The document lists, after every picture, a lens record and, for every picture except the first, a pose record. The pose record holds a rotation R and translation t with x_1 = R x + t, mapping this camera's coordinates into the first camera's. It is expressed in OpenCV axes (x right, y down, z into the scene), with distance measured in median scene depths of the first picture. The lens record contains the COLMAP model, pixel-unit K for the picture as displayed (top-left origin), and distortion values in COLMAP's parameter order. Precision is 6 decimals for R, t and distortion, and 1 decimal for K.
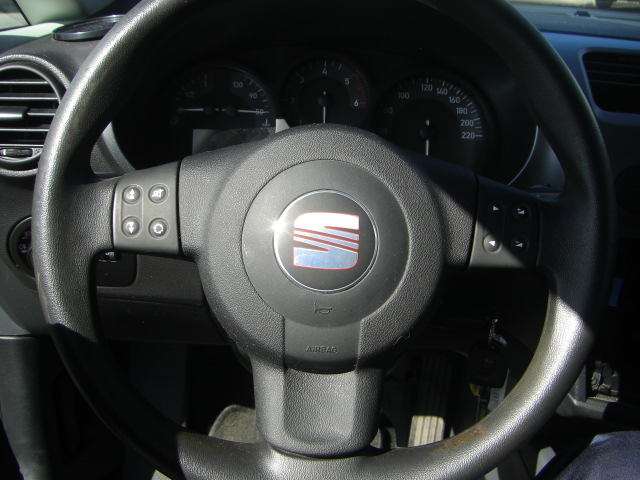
lens RADIAL K [[720.6, 0, 320.1], [0, 720.6, 239.7], [0, 0, 1]] dist [-0.139775, 0.000000]
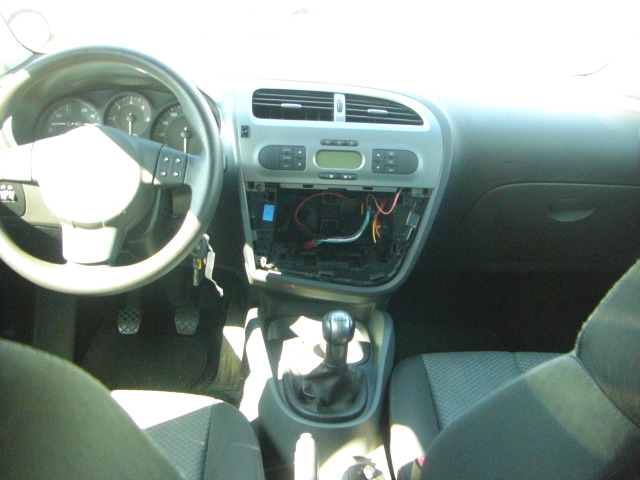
lens RADIAL K [[720.6, 0, 320.1], [0, 720.6, 238.6], [0, 0, 1]] dist [-0.139775, 0.000000]
pose [[0.999288, -0.008848, 0.036689, 0.425628], [0.010847, 0.998447, -0.054640, 0.221989], [-0.036148, 0.054999, 0.997832, -0.830584]]
